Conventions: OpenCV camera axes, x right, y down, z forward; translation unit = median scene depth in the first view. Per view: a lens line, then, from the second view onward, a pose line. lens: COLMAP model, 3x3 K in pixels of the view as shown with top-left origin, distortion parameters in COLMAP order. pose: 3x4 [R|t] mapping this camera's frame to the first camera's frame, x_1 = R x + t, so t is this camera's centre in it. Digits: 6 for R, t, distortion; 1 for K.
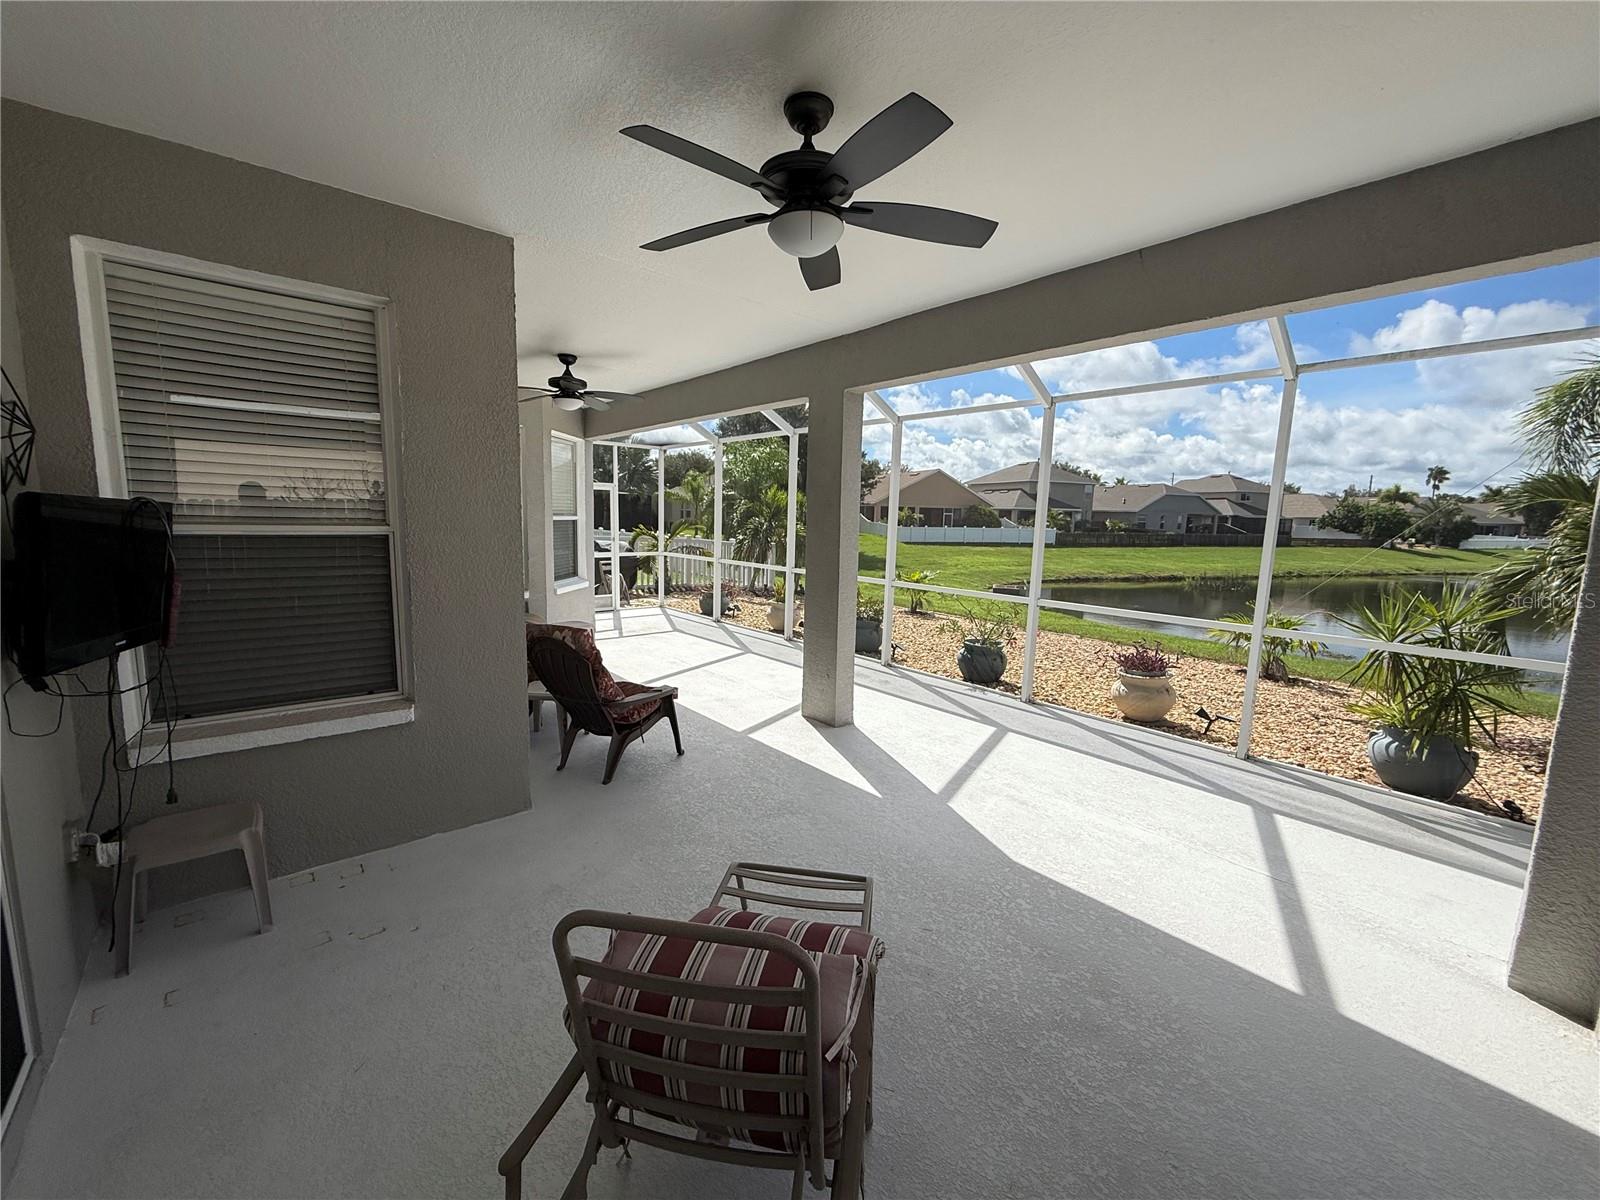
lens RADIAL K [[636.6, 0, 795.5], [0, 636.6, 598.4], [0, 0, 1]] dist [-0.002117, -0.000245]
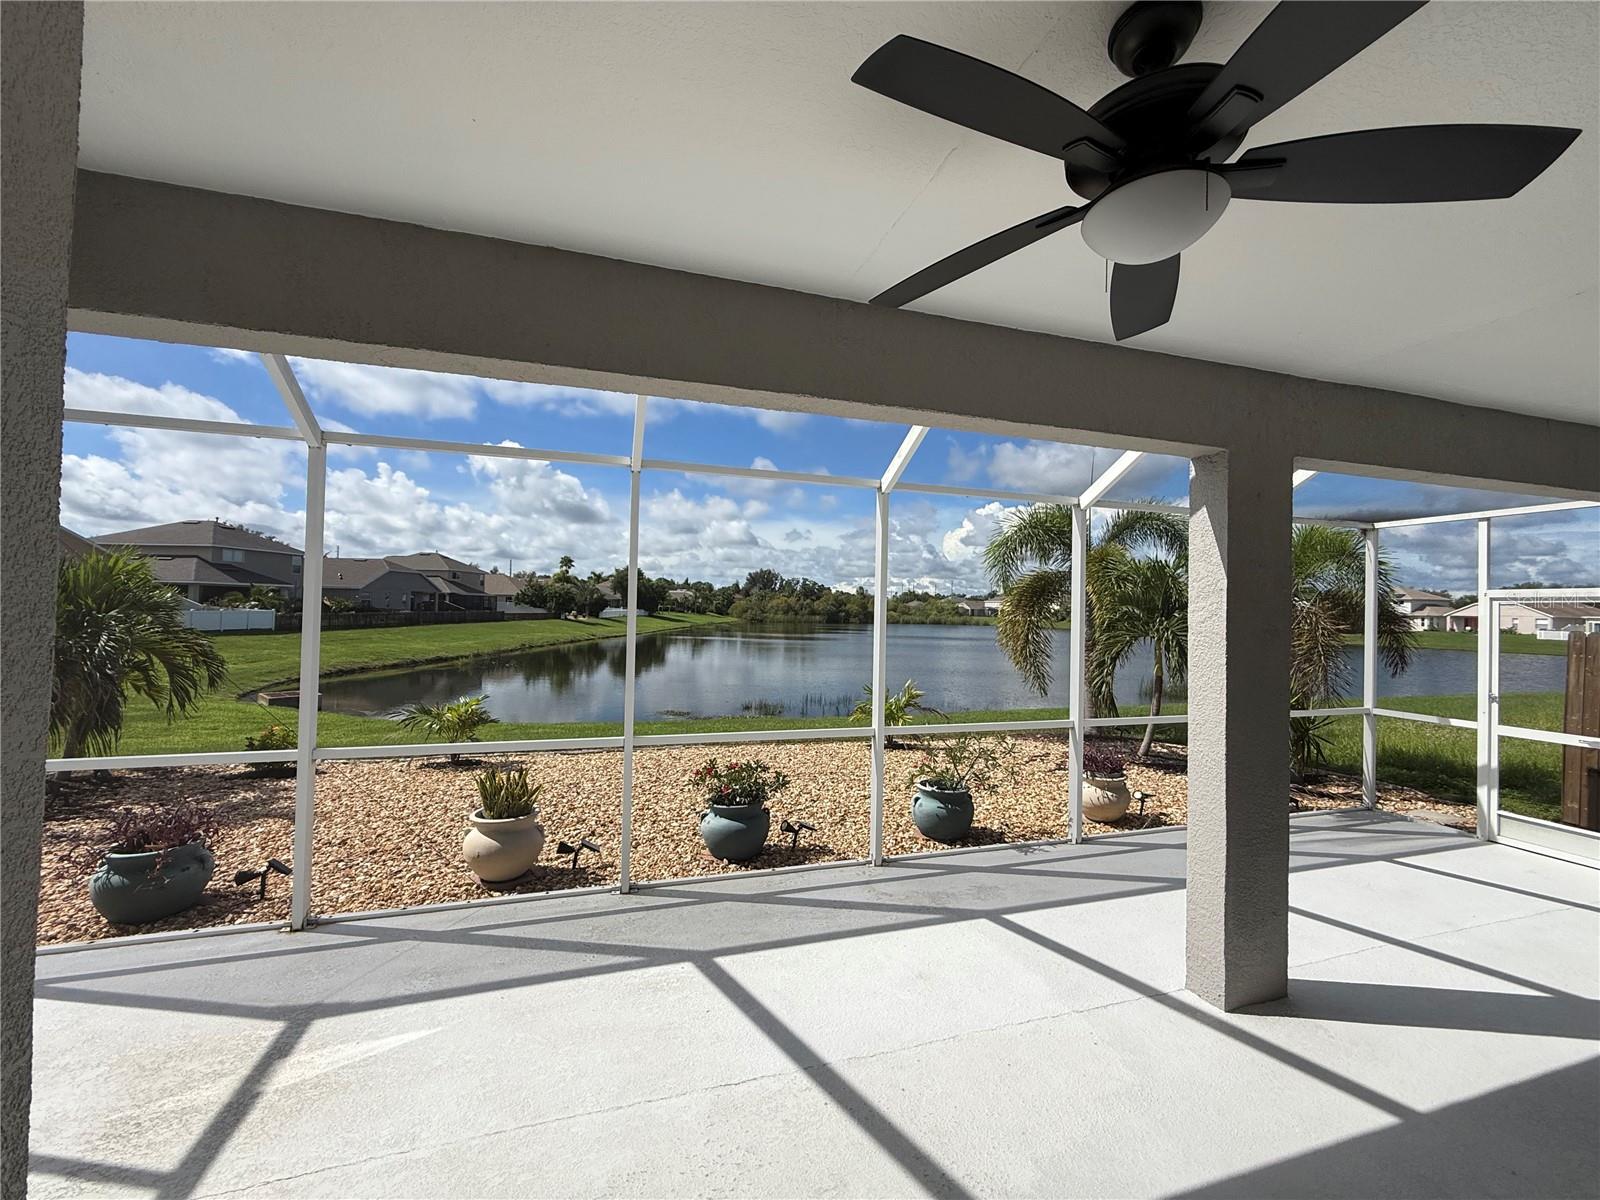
lens RADIAL K [[636.6, 0, 801.4], [0, 636.6, 601.0], [0, 0, 1]] dist [-0.002117, -0.000245]
pose [[0.388768, -0.006377, 0.921314, -0.787295], [0.109978, 0.993147, -0.039533, -0.231201], [-0.914748, 0.116694, 0.386805, 1.342144]]
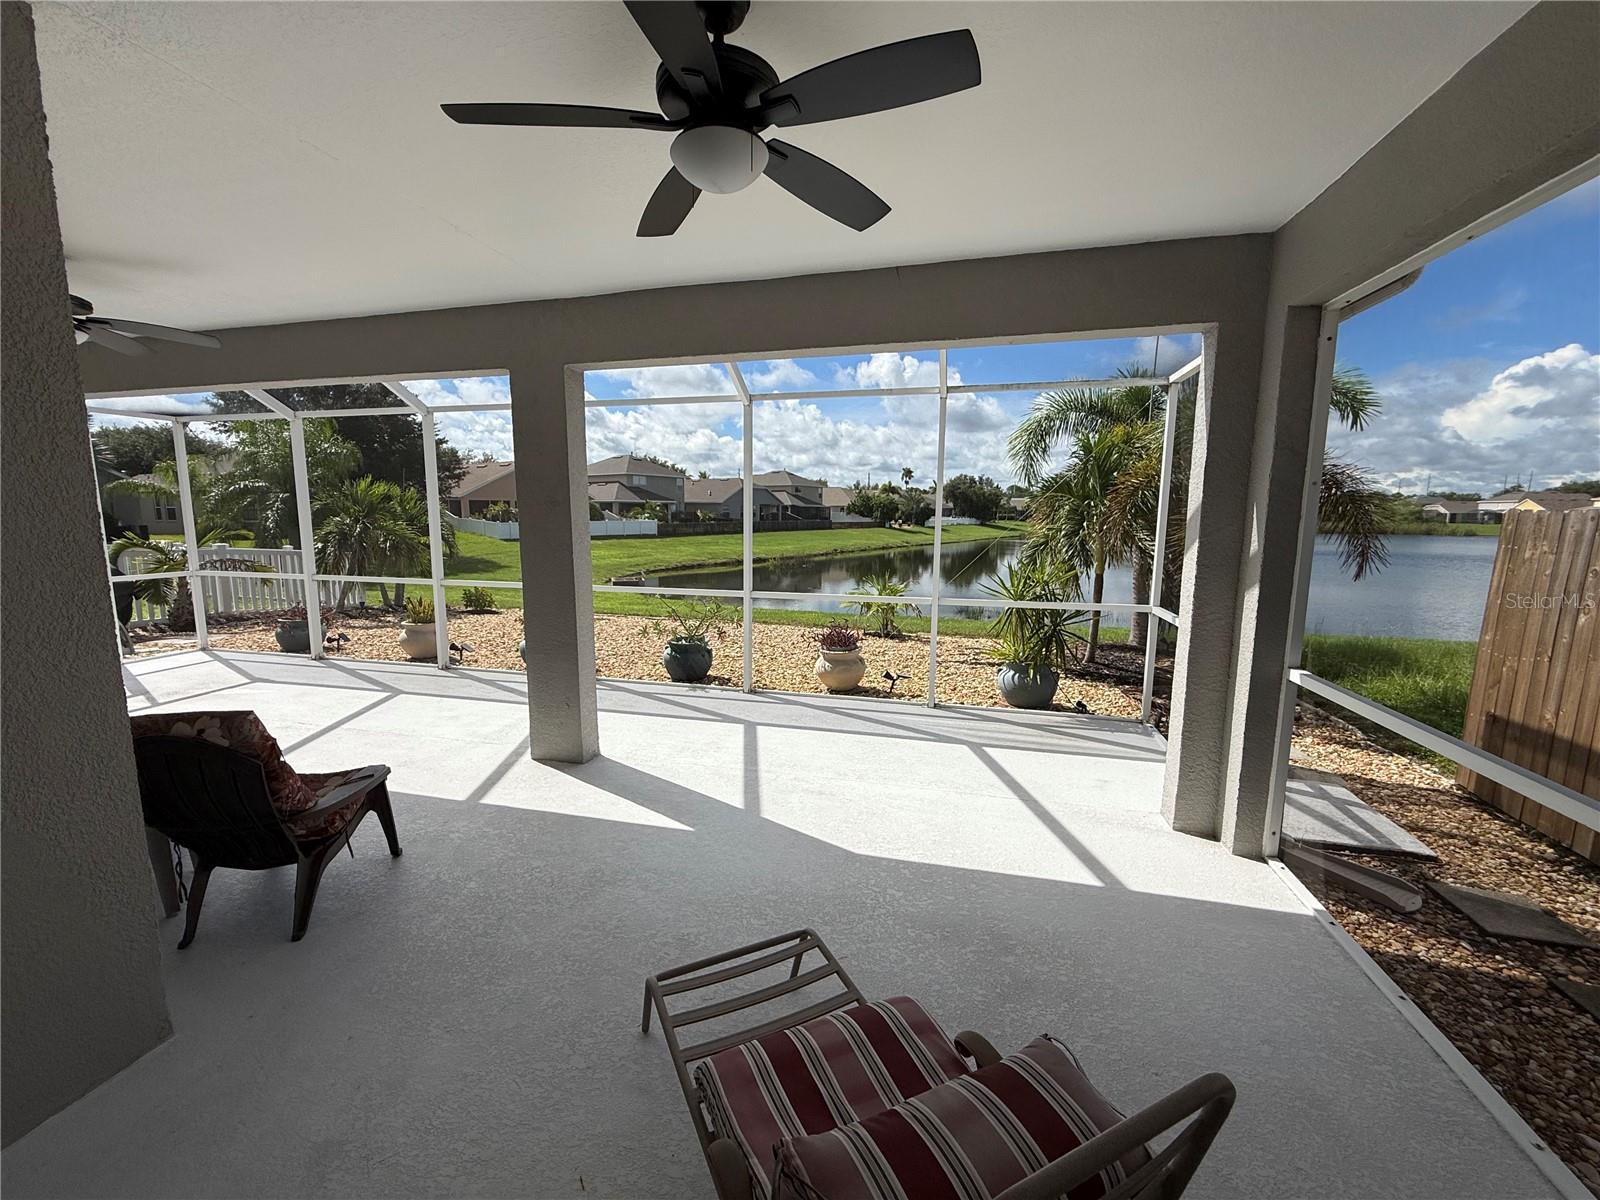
lens RADIAL K [[636.6, 0, 797.7], [0, 636.6, 599.1], [0, 0, 1]] dist [-0.002117, -0.000245]
pose [[0.813563, -0.097521, 0.573240, -0.200655], [0.089987, 0.995075, 0.041573, -0.030793], [-0.574471, 0.017762, 0.818332, 0.157188]]
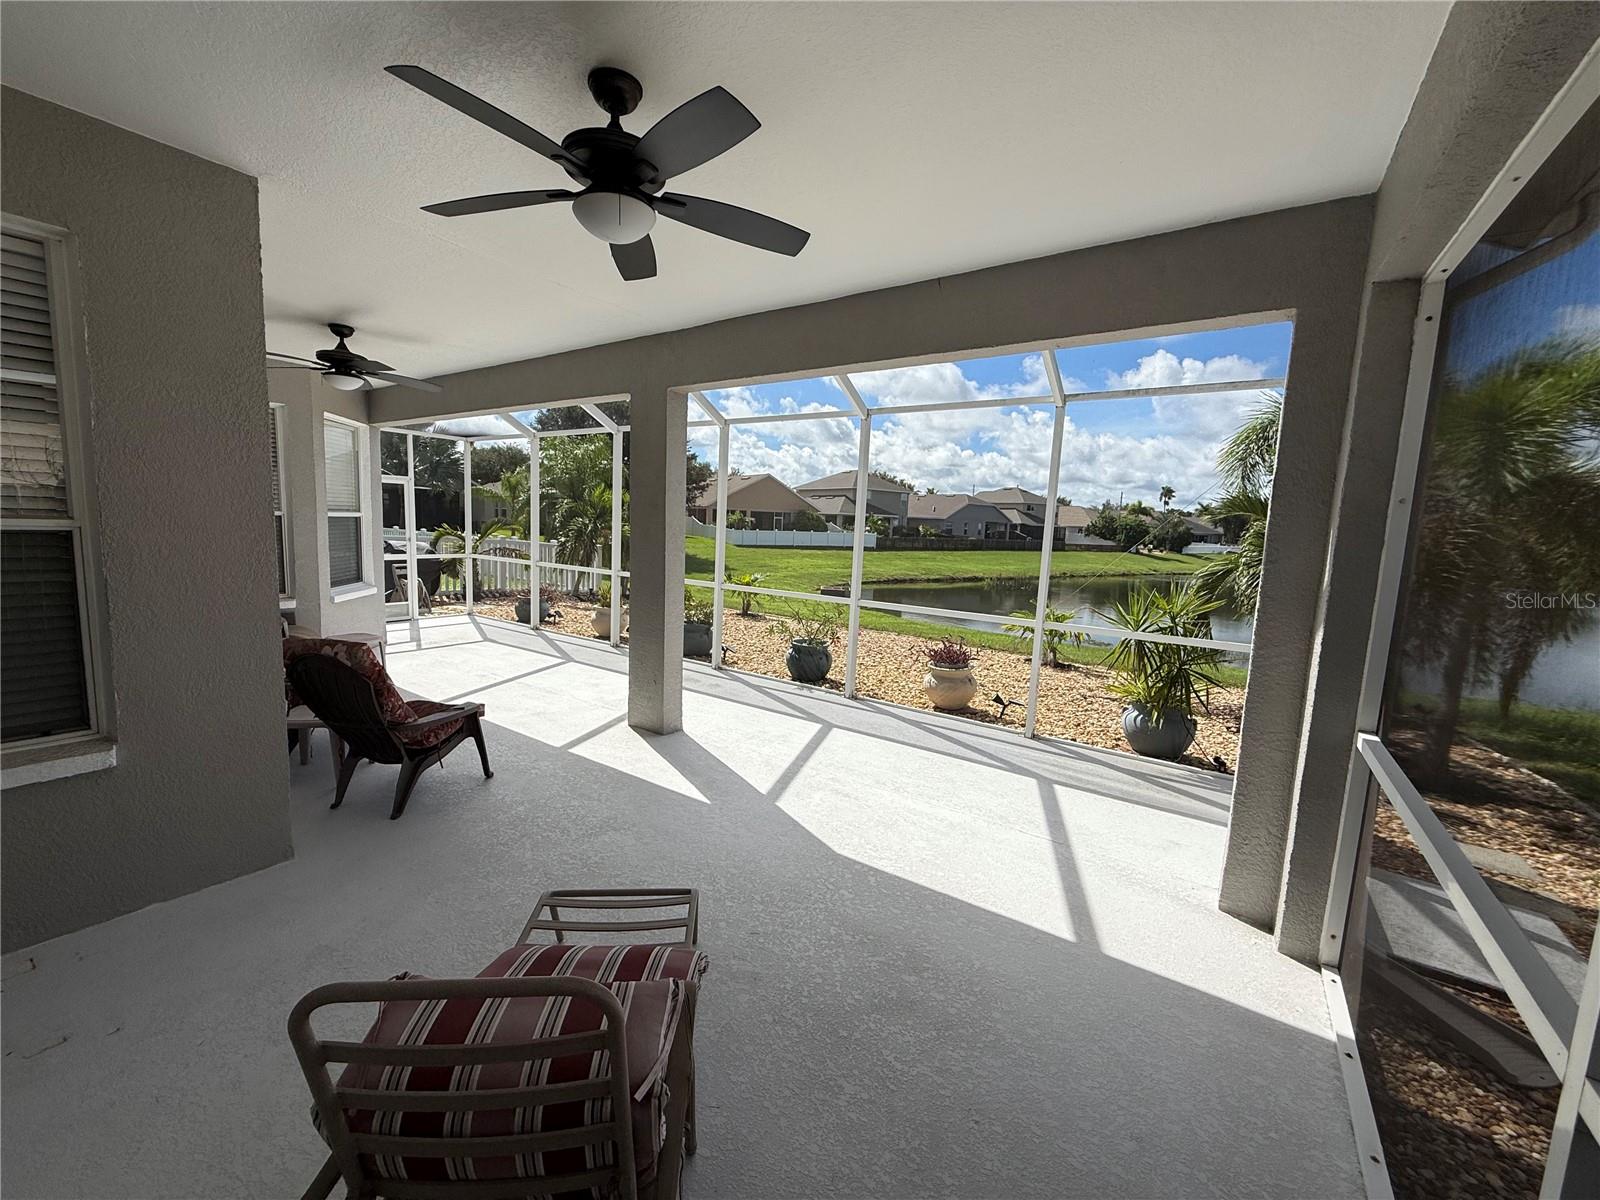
lens RADIAL K [[636.6, 0, 797.1], [0, 636.6, 599.1], [0, 0, 1]] dist [-0.002117, -0.000245]
pose [[0.965762, -0.014937, 0.259001, 0.012794], [0.015671, 0.999877, -0.000769, -0.001042], [-0.258957, 0.004801, 0.965877, 0.009812]]
